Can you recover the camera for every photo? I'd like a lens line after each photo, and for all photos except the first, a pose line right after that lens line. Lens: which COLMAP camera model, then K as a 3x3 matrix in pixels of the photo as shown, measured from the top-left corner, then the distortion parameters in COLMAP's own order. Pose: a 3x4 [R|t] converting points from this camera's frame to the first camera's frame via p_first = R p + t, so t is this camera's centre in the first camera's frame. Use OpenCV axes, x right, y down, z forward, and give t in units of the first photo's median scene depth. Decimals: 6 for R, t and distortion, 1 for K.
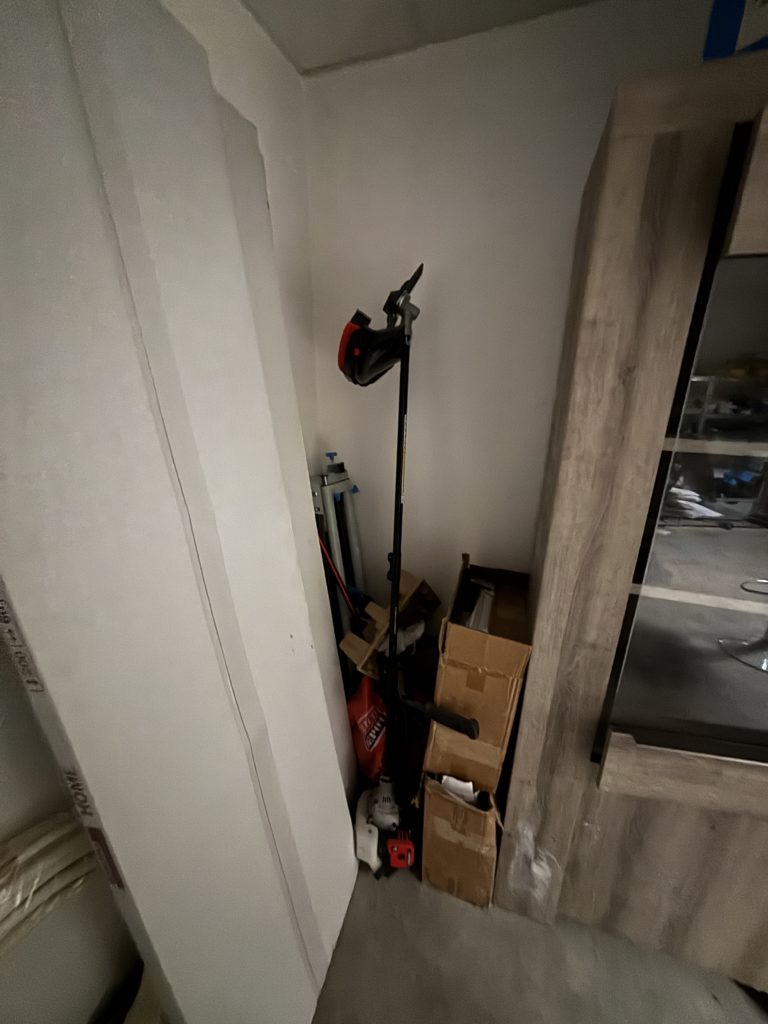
lens RADIAL K [[406.5, 0, 380.5], [0, 406.5, 533.2], [0, 0, 1]] dist [0.000417, 0.000015]
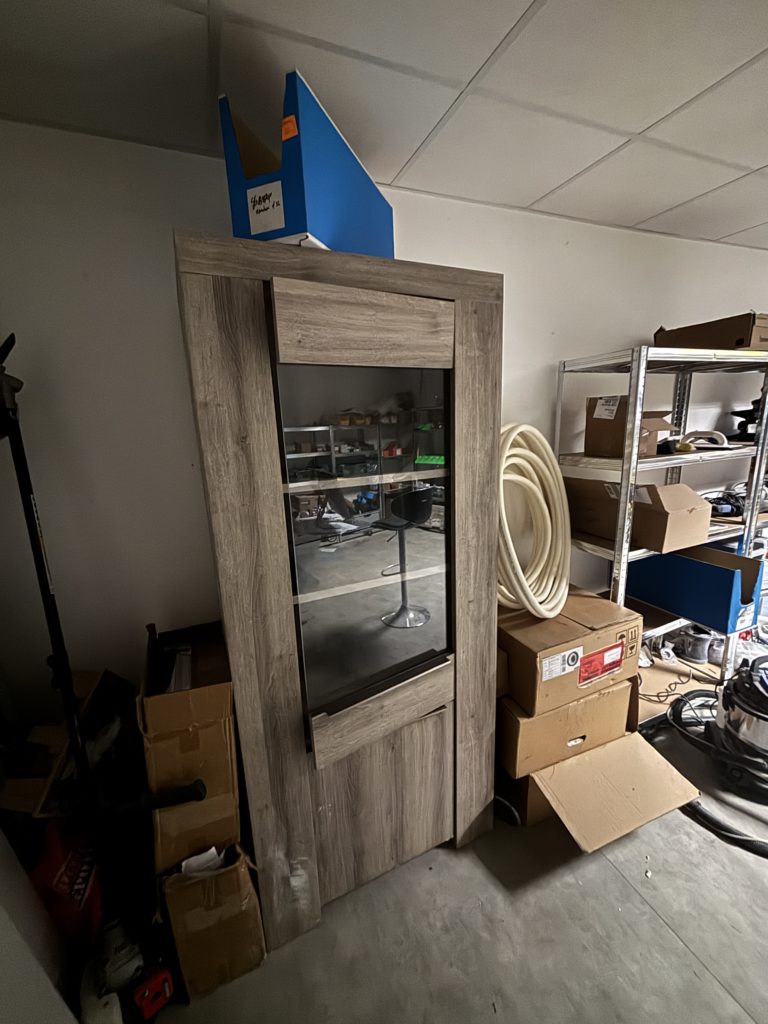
lens RADIAL K [[411.0, 0, 382.8], [0, 411.0, 515.1], [0, 0, 1]] dist [-0.000325, 0.000072]
pose [[0.716860, -0.188569, 0.671233, 0.003675], [0.296918, 0.953635, -0.049197, 0.023584], [-0.630834, 0.234568, 0.739612, -0.163074]]
